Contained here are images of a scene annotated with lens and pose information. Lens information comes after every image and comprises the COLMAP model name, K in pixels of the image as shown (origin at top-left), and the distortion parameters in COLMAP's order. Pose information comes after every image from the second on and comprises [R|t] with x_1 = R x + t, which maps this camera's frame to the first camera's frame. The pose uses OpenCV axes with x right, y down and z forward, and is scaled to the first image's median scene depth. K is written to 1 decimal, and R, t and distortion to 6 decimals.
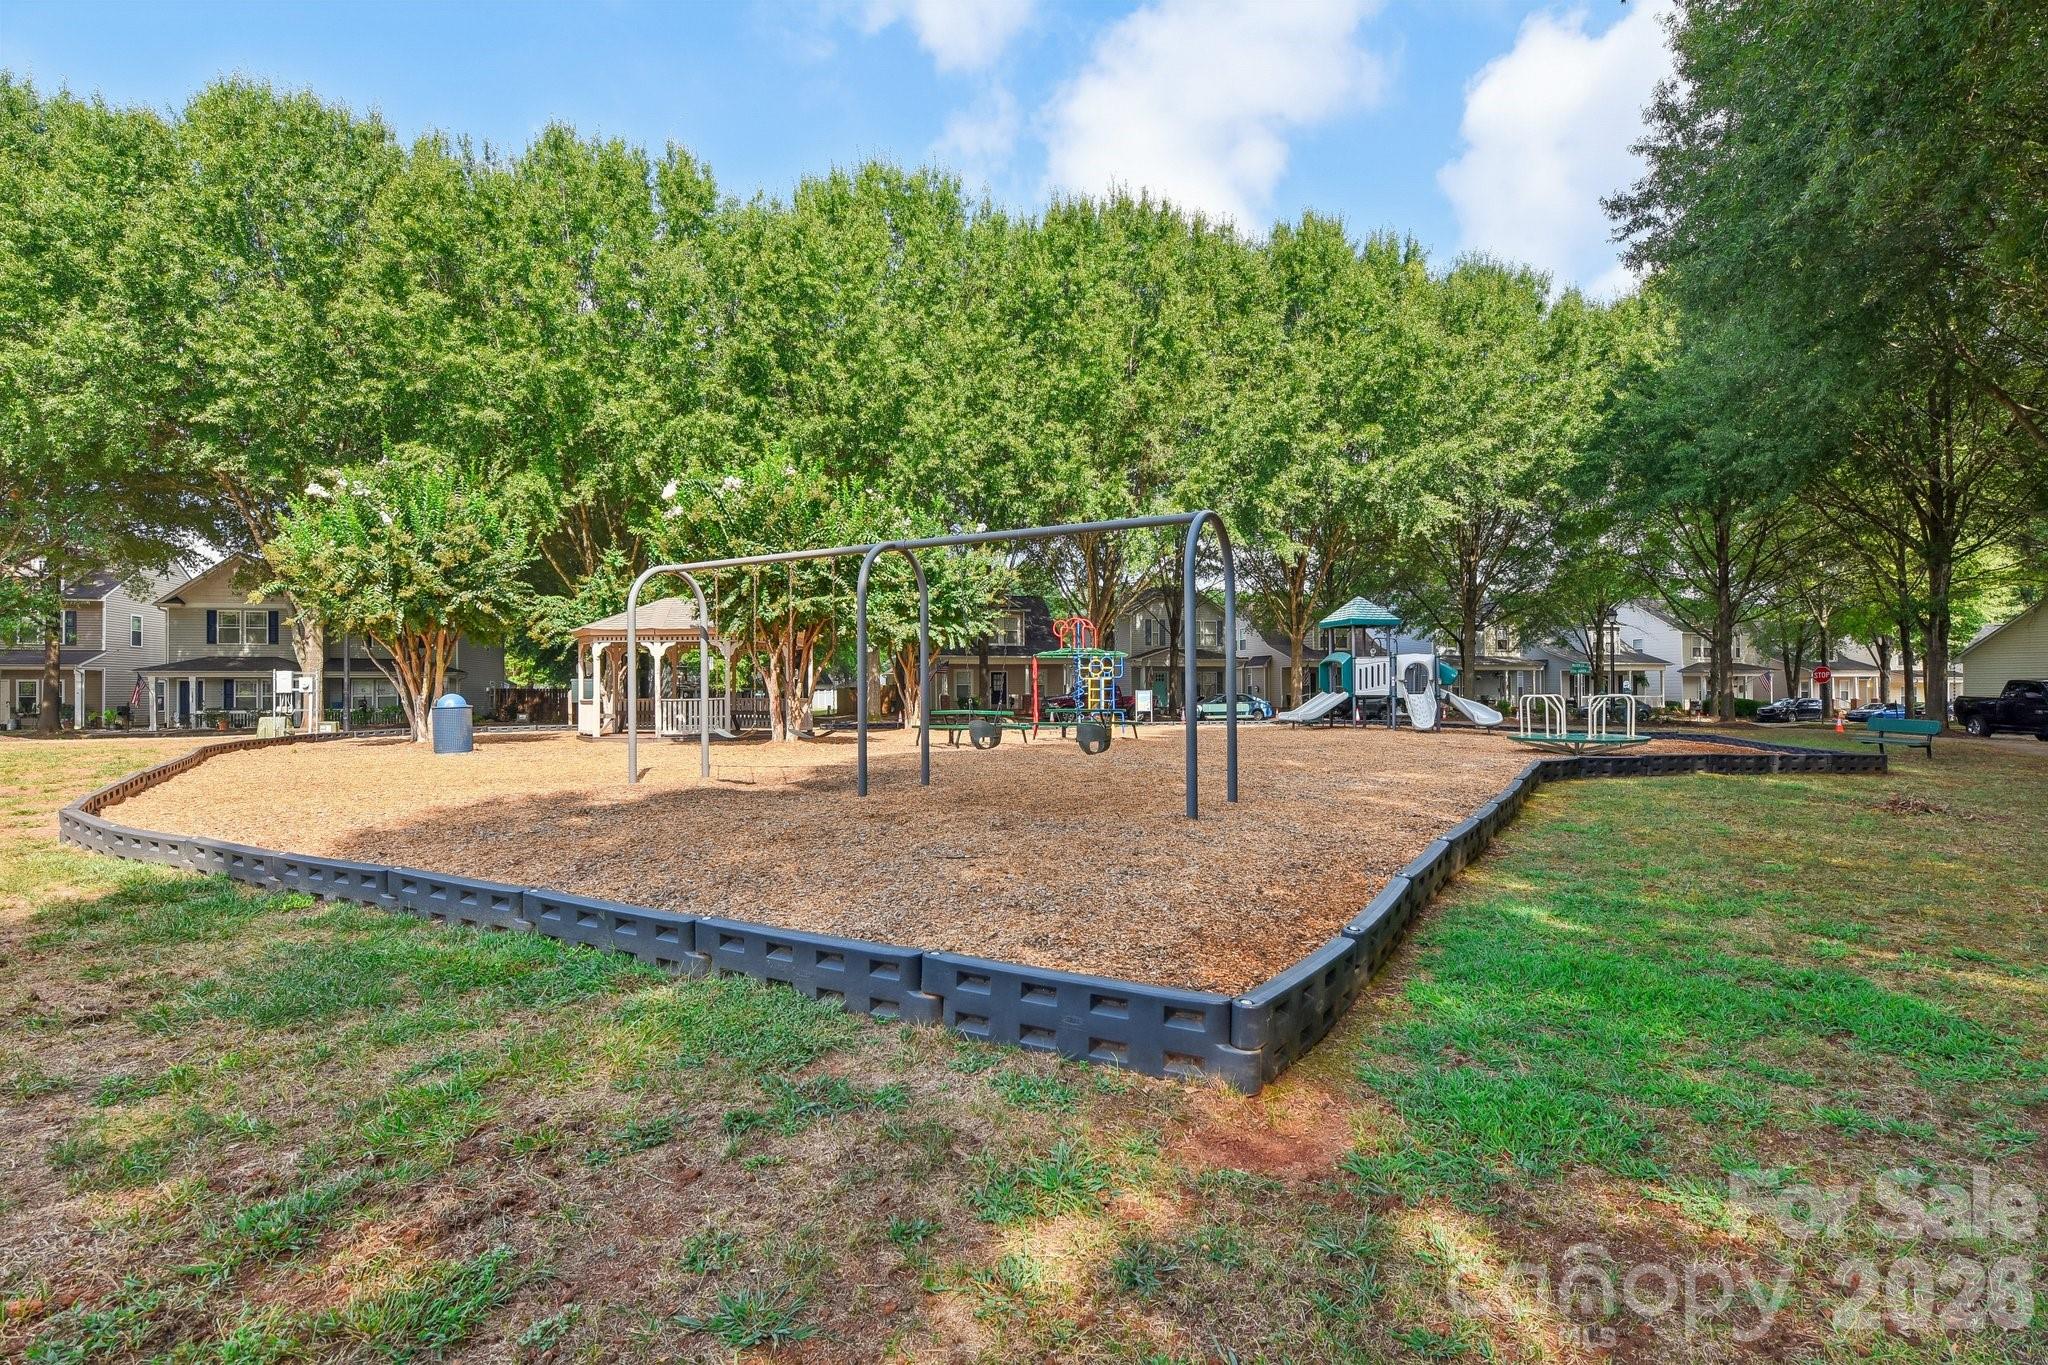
lens RADIAL K [[917.6, 0, 1014.5], [0, 917.6, 679.1], [0, 0, 1]] dist [-0.000073, -0.000074]
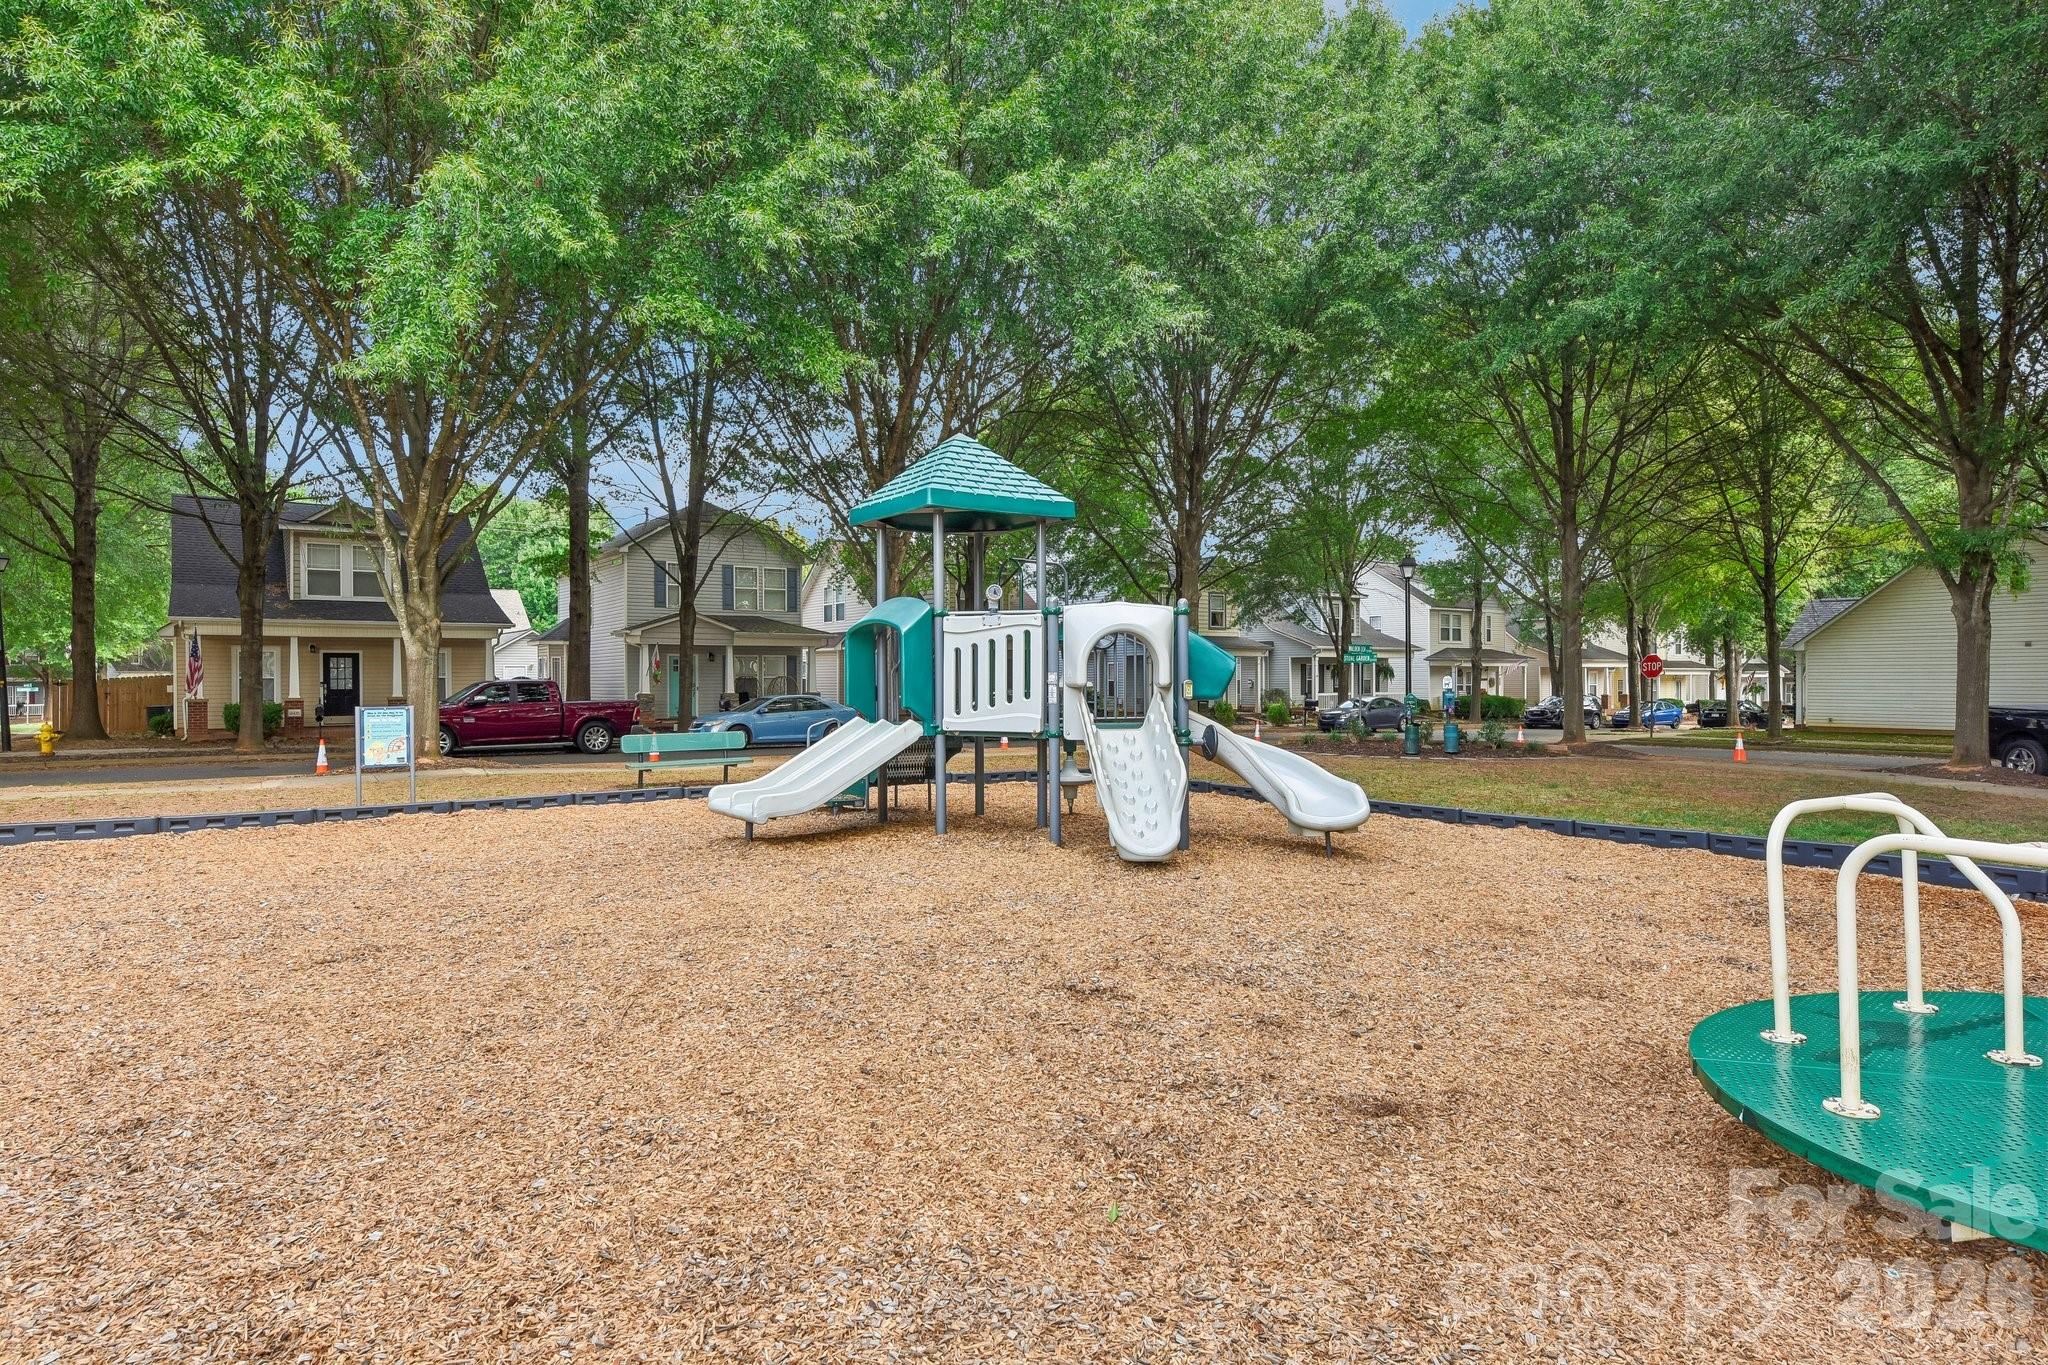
lens RADIAL K [[1181.9, 0, 1024.7], [0, 1181.9, 676.4], [0, 0, 1]] dist [0.001273, 0.000055]
pose [[0.939289, 0.002943, 0.343115, 0.255715], [-0.006872, 0.999924, 0.010235, -0.005759], [-0.343058, -0.011971, 0.939238, 0.602013]]
